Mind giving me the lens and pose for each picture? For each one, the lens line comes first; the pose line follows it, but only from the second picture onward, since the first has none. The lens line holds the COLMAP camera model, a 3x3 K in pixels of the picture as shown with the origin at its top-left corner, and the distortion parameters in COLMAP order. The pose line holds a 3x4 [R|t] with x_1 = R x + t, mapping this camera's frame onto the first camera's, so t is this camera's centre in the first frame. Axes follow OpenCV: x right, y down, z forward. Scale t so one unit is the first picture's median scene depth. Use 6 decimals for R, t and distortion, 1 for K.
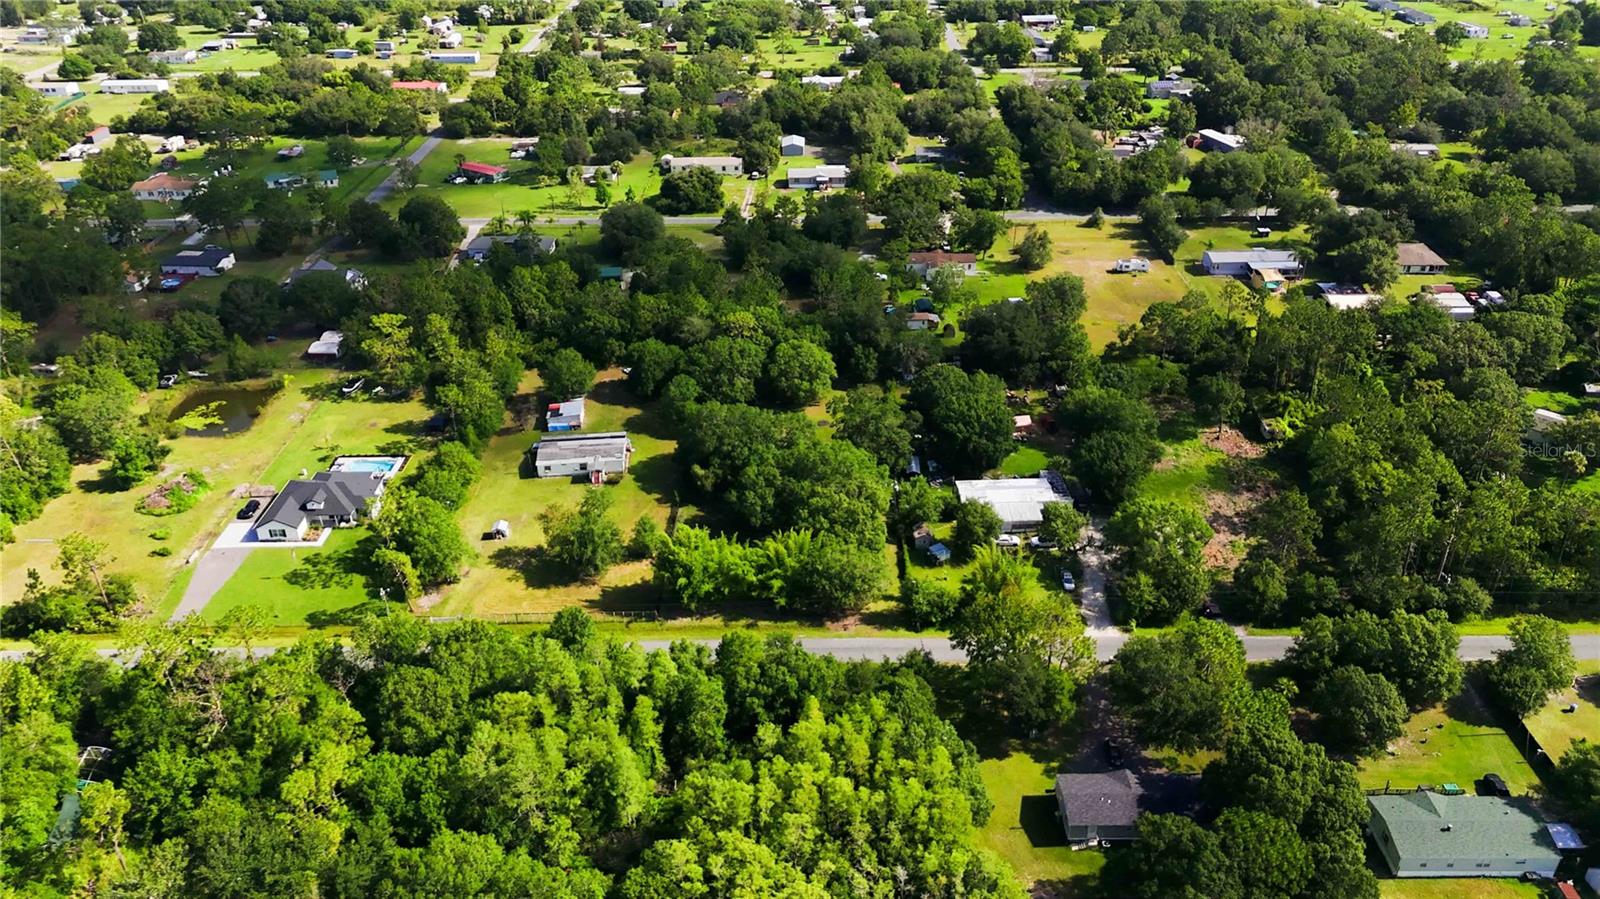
lens RADIAL K [[1171.1, 0, 800.0], [0, 1171.1, 449.5], [0, 0, 1]] dist [0.074144, -0.079222]
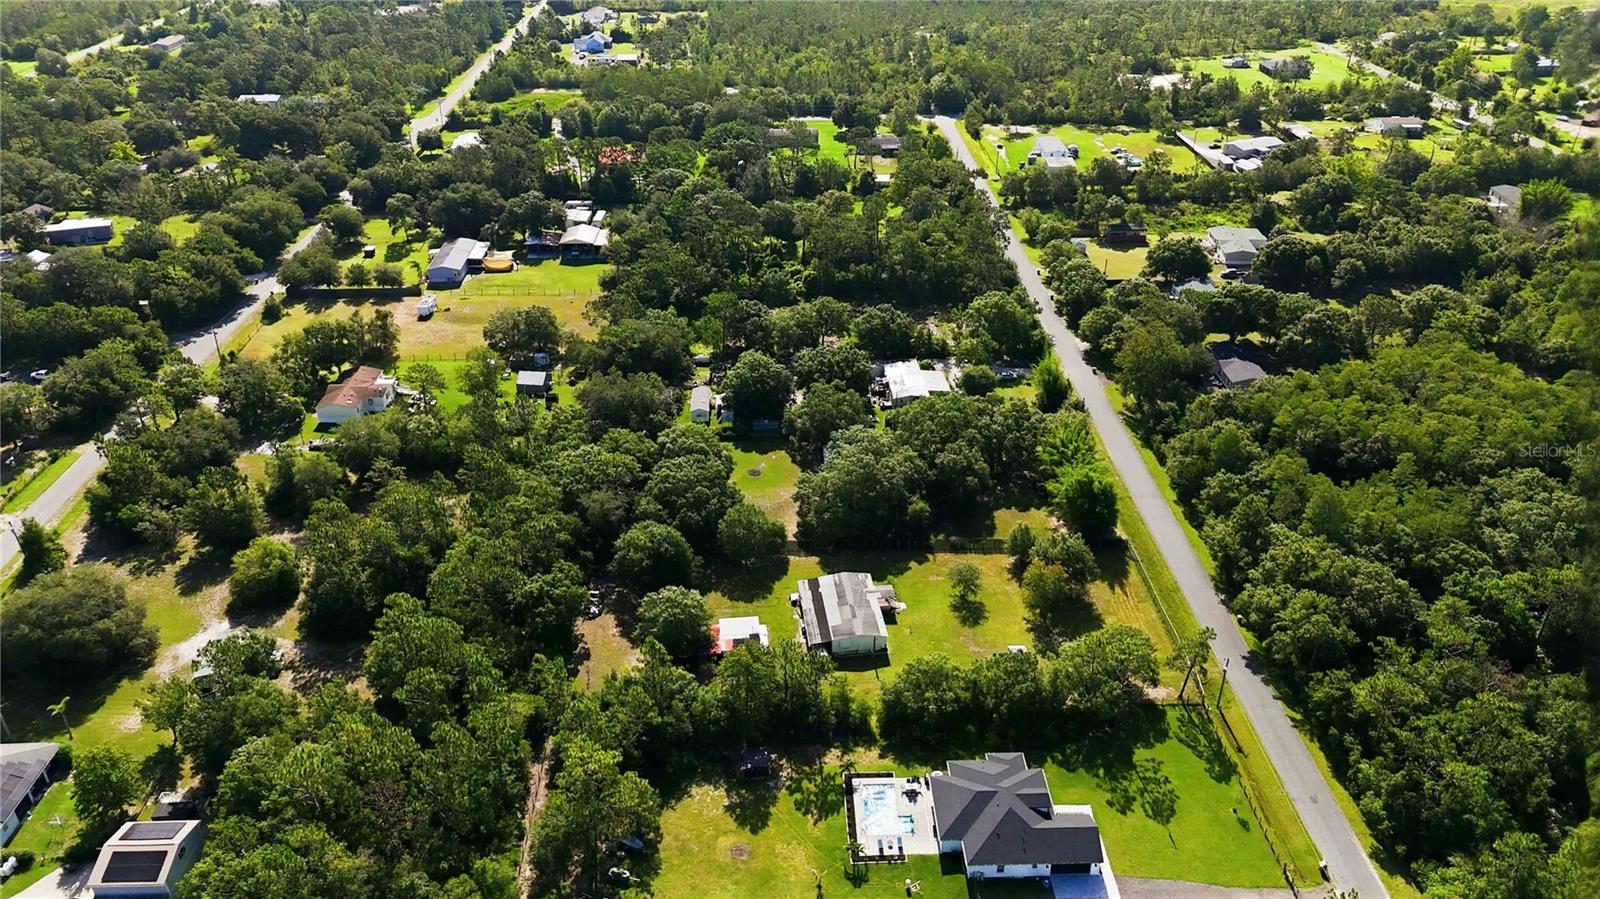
lens RADIAL K [[1203.1, 0, 800.0], [0, 1203.1, 449.5], [0, 0, 1]] dist [0.096454, -0.090115]
pose [[-0.031073, -0.475314, 0.879267, -0.817202], [0.498298, 0.755209, 0.425861, -0.428483], [-0.866449, 0.451370, 0.213381, 0.750800]]
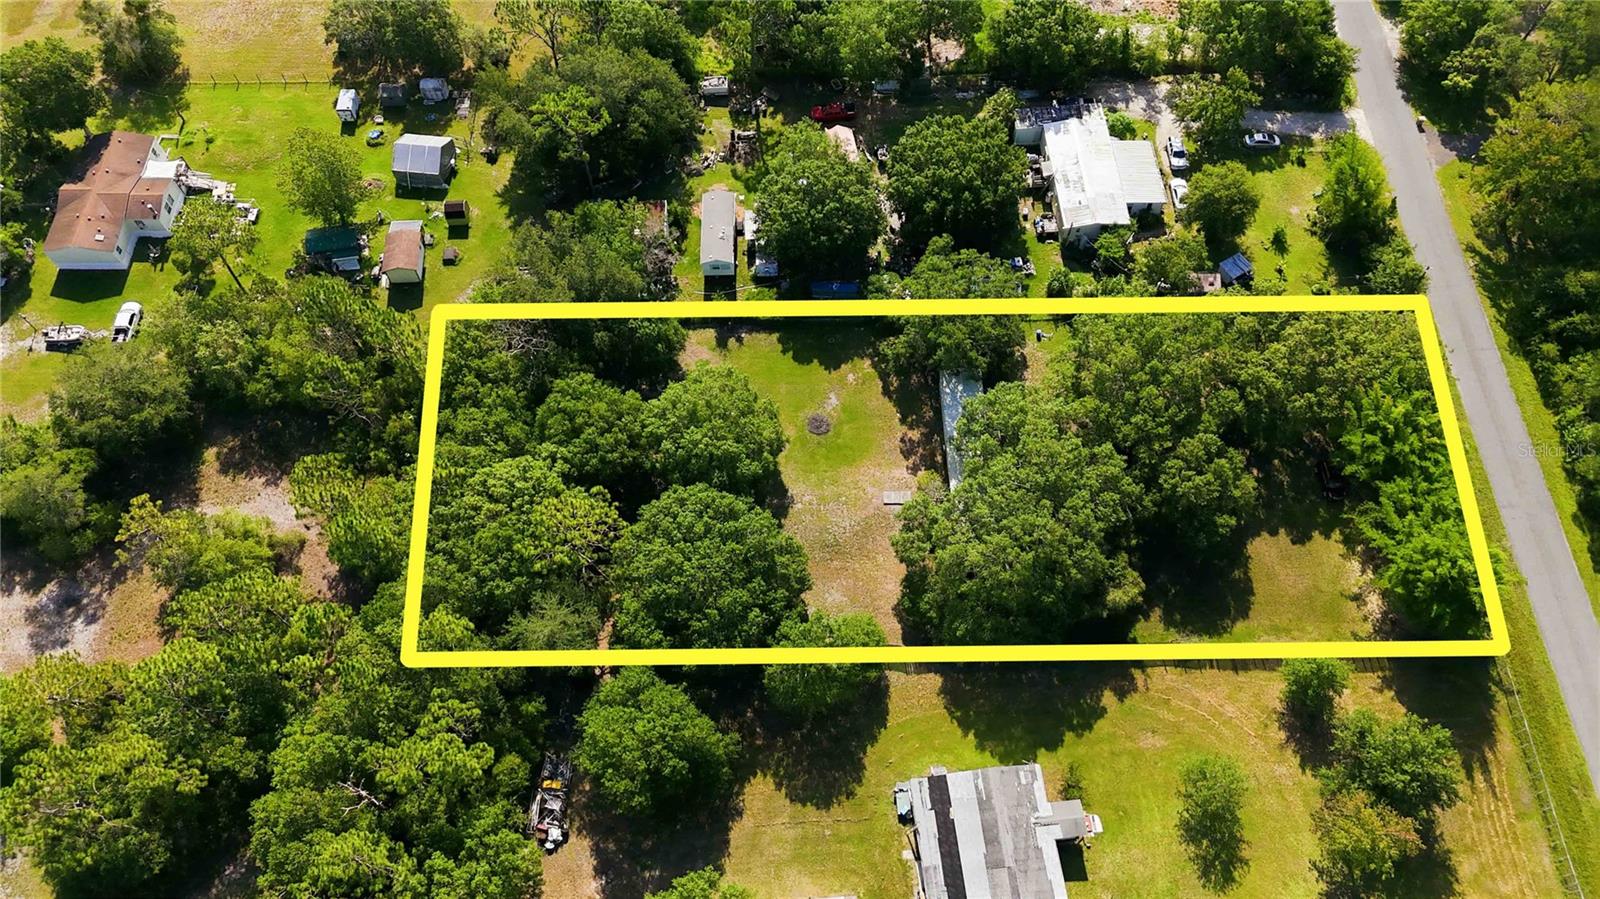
lens RADIAL K [[1171.1, 0, 800.0], [0, 1171.1, 449.5], [0, 0, 1]] dist [0.074144, -0.079222]
pose [[-0.020368, -0.869713, 0.493137, -0.253304], [0.510584, 0.415021, 0.753035, -0.426209], [-0.859587, 0.267126, 0.435609, 0.773321]]
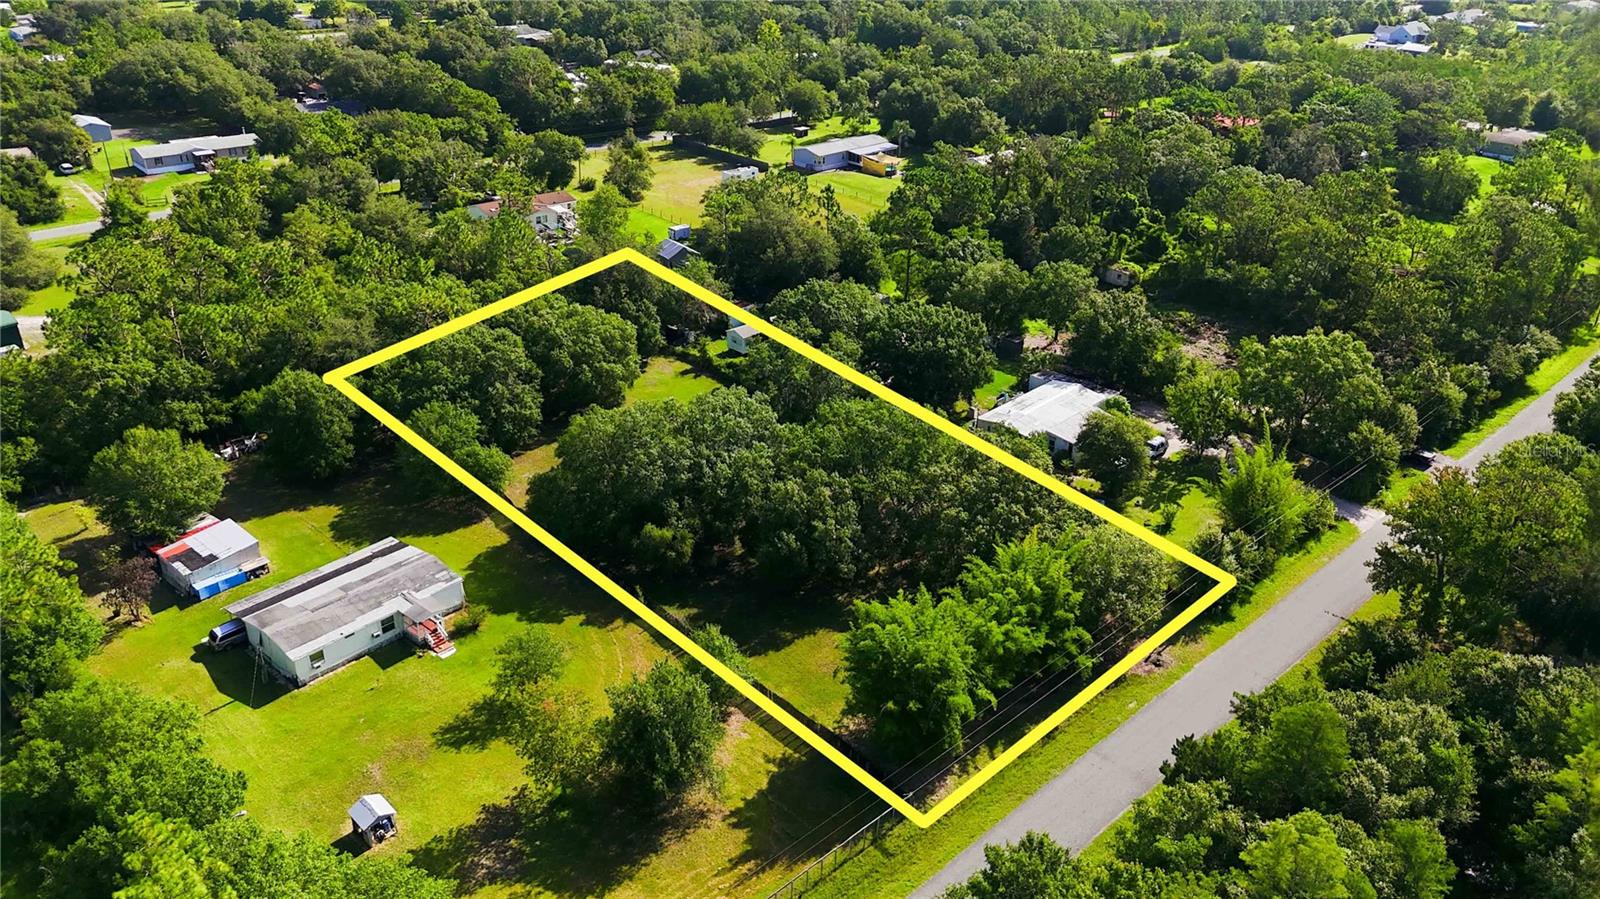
lens RADIAL K [[1171.1, 0, 800.0], [0, 1171.1, 449.5], [0, 0, 1]] dist [0.074144, -0.079222]
pose [[0.723500, -0.286045, 0.628272, -0.312693], [0.312701, 0.947184, 0.071145, -0.030264], [-0.615439, 0.144987, 0.774734, 0.490394]]
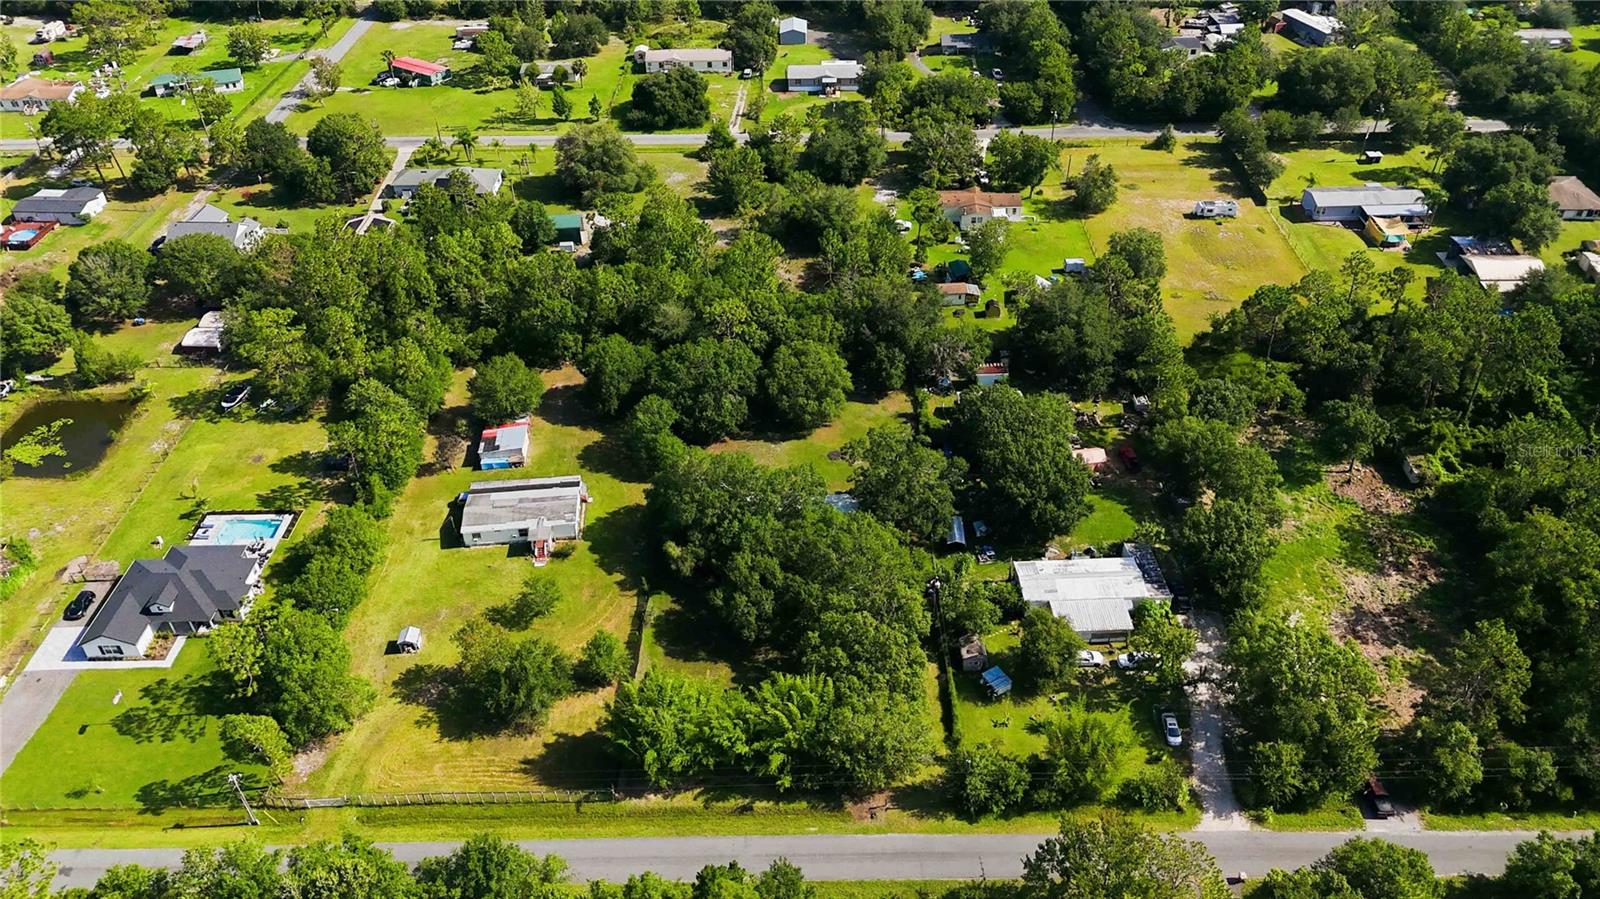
lens RADIAL K [[1172.8, 0, 800.0], [0, 1172.8, 449.5], [0, 0, 1]] dist [0.058041, -0.052692]
pose [[0.999993, -0.003687, 0.000499, -0.004380], [0.003589, 0.991264, 0.131843, -0.128448], [-0.000981, -0.131840, 0.991271, 0.228311]]
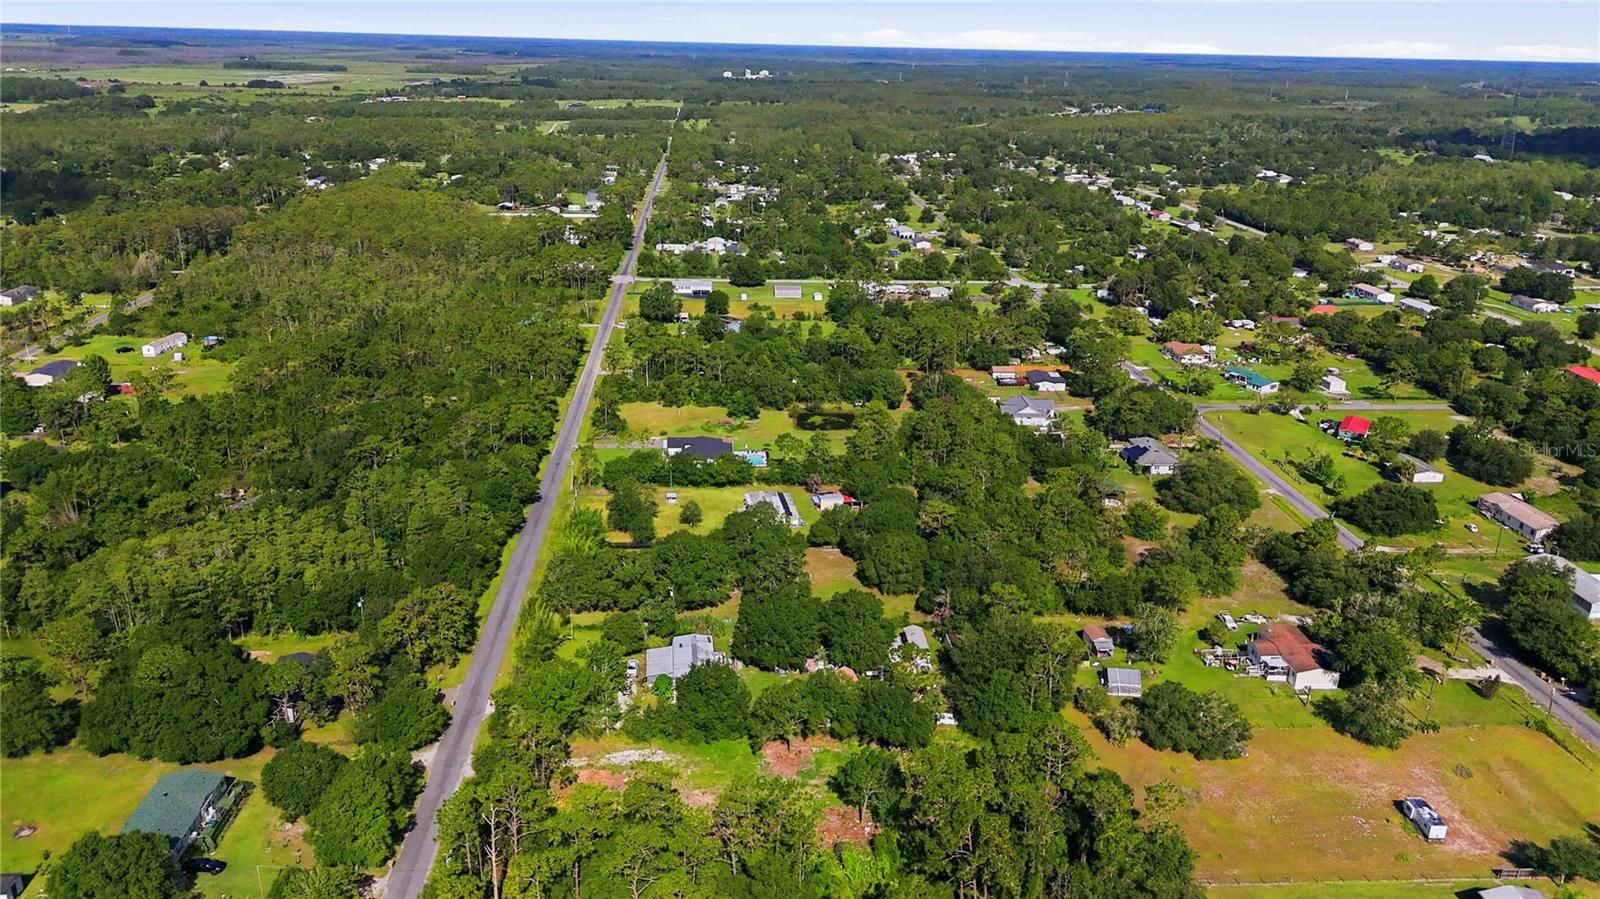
lens RADIAL K [[1171.1, 0, 800.0], [0, 1171.1, 449.5], [0, 0, 1]] dist [0.074144, -0.079222]
pose [[0.057966, 0.335312, -0.940322, 0.969853], [-0.511738, 0.818726, 0.260406, -0.386719], [0.857184, 0.466104, 0.219050, 0.668686]]
